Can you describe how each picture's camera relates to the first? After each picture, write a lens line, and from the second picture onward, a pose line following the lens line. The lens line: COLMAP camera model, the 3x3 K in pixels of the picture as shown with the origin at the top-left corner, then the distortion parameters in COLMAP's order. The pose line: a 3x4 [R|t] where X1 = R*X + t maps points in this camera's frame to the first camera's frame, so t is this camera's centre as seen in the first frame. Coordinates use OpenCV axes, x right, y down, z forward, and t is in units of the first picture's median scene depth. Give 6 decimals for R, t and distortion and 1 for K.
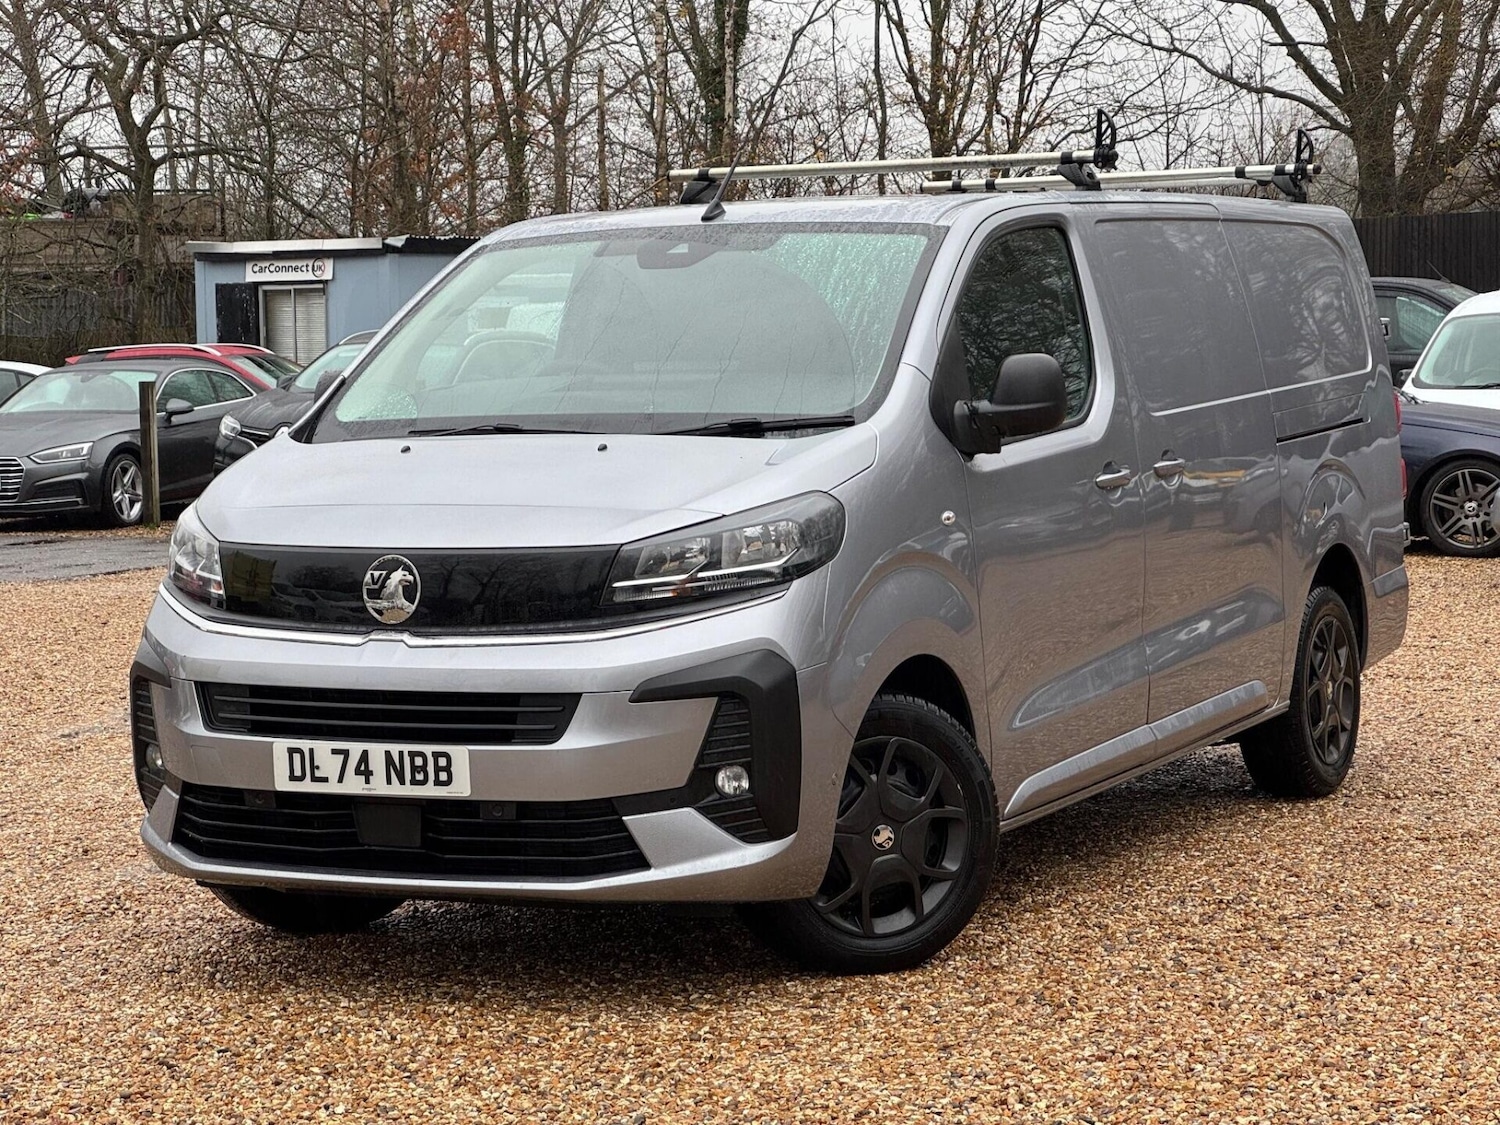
lens RADIAL K [[3430.9, 0, 696.4], [0, 3430.9, 556.0], [0, 0, 1]] dist [0.079414, 0.581690]
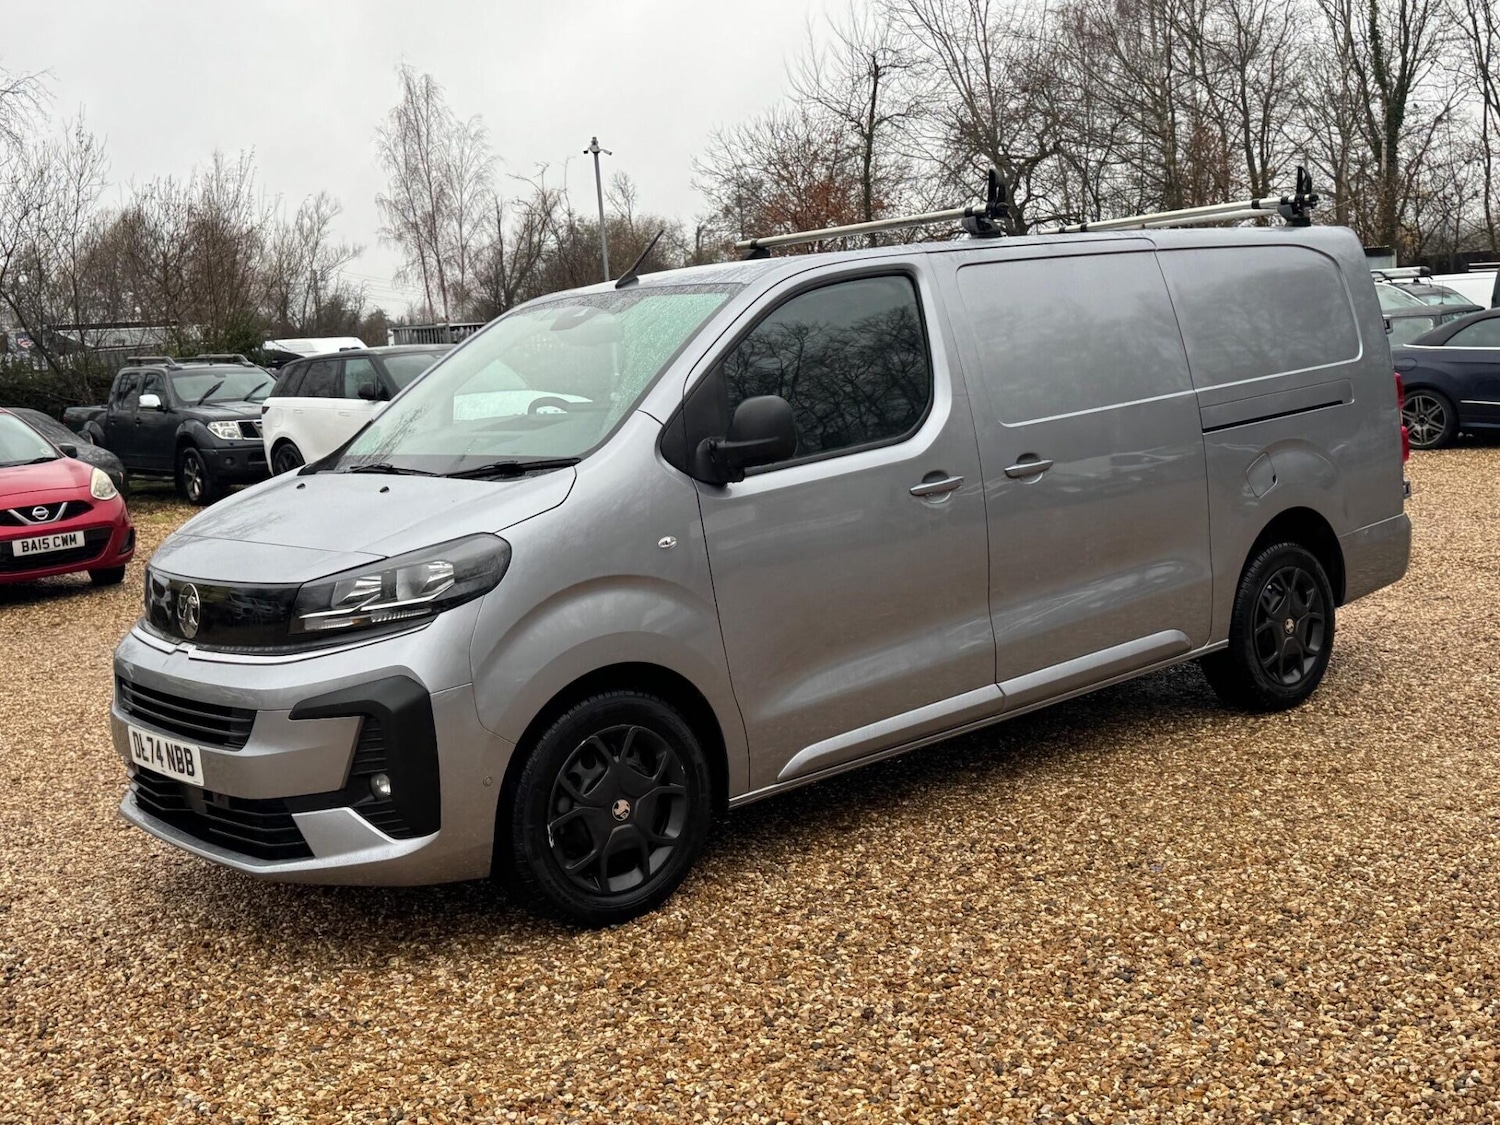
lens RADIAL K [[1676.8, 0, 741.8], [0, 1676.8, 568.8], [0, 0, 1]] dist [0.206246, -0.475534]
pose [[0.921844, 0.008247, -0.387473, 0.319826], [0.025195, 0.996384, 0.081147, -0.048031], [0.386741, -0.084567, 0.918303, 0.480225]]
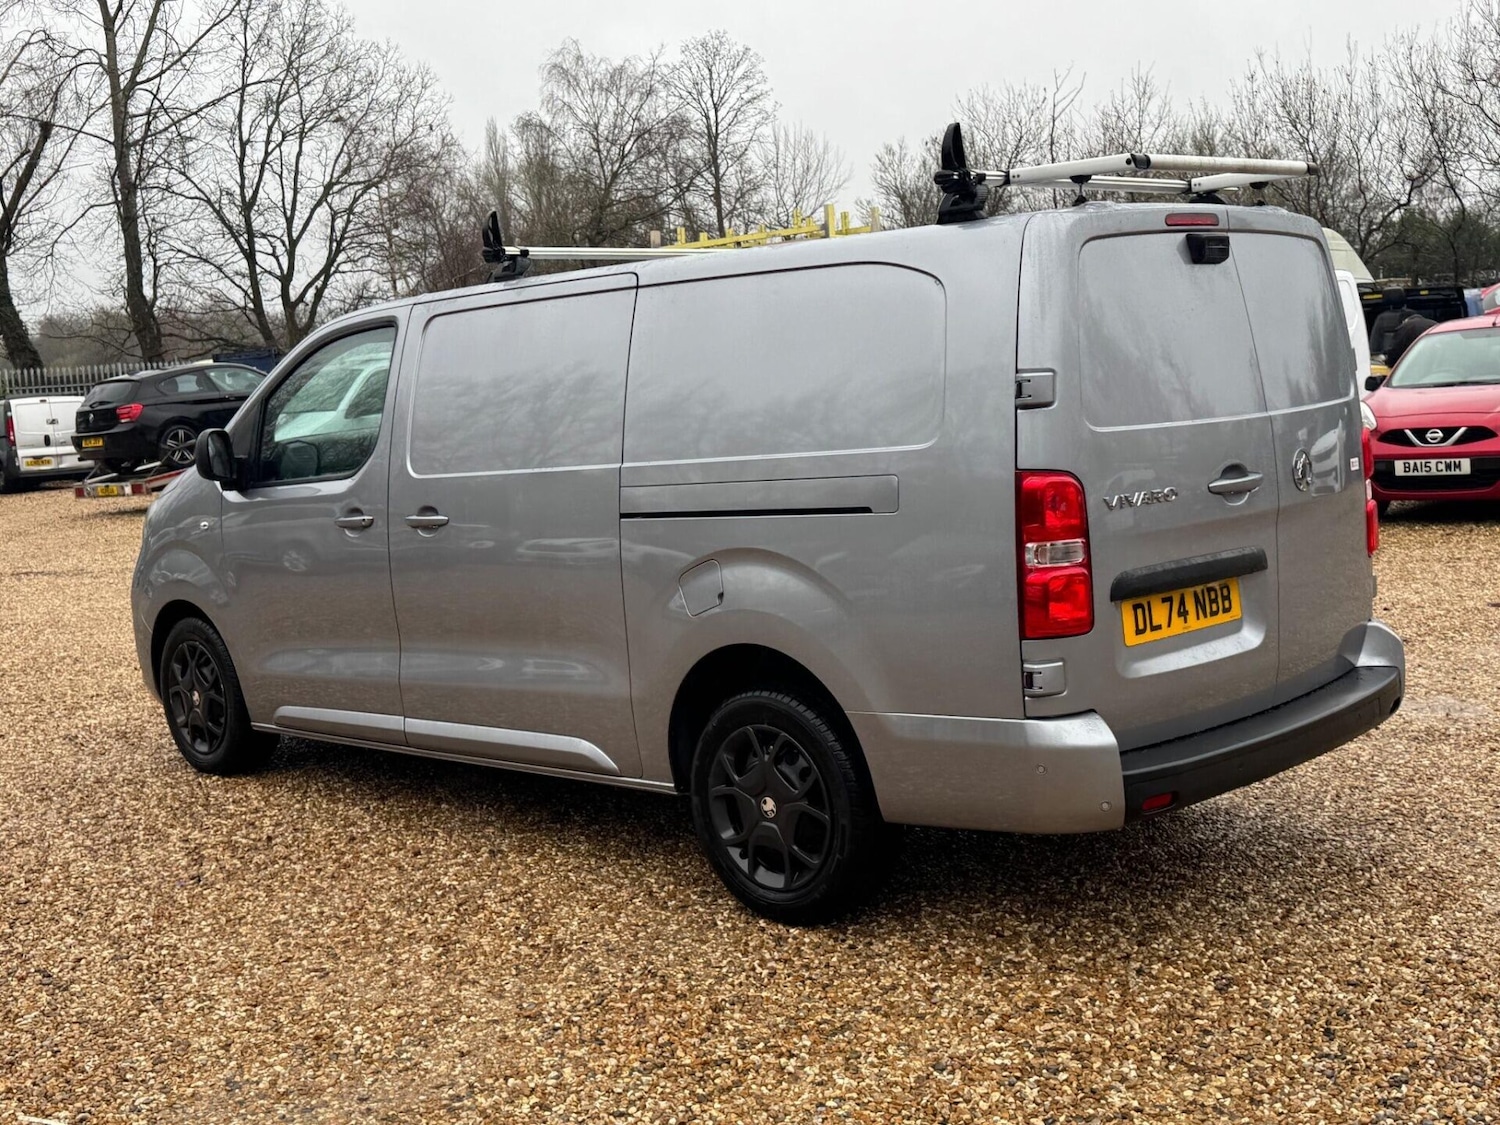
lens RADIAL K [[1676.8, 0, 741.8], [0, 1676.8, 568.8], [0, 0, 1]] dist [0.206246, -0.475534]
pose [[-0.288078, 0.156212, -0.944780, 0.780820], [0.006705, 0.986910, 0.161134, -0.121497], [0.957584, 0.040084, -0.285354, 1.484248]]
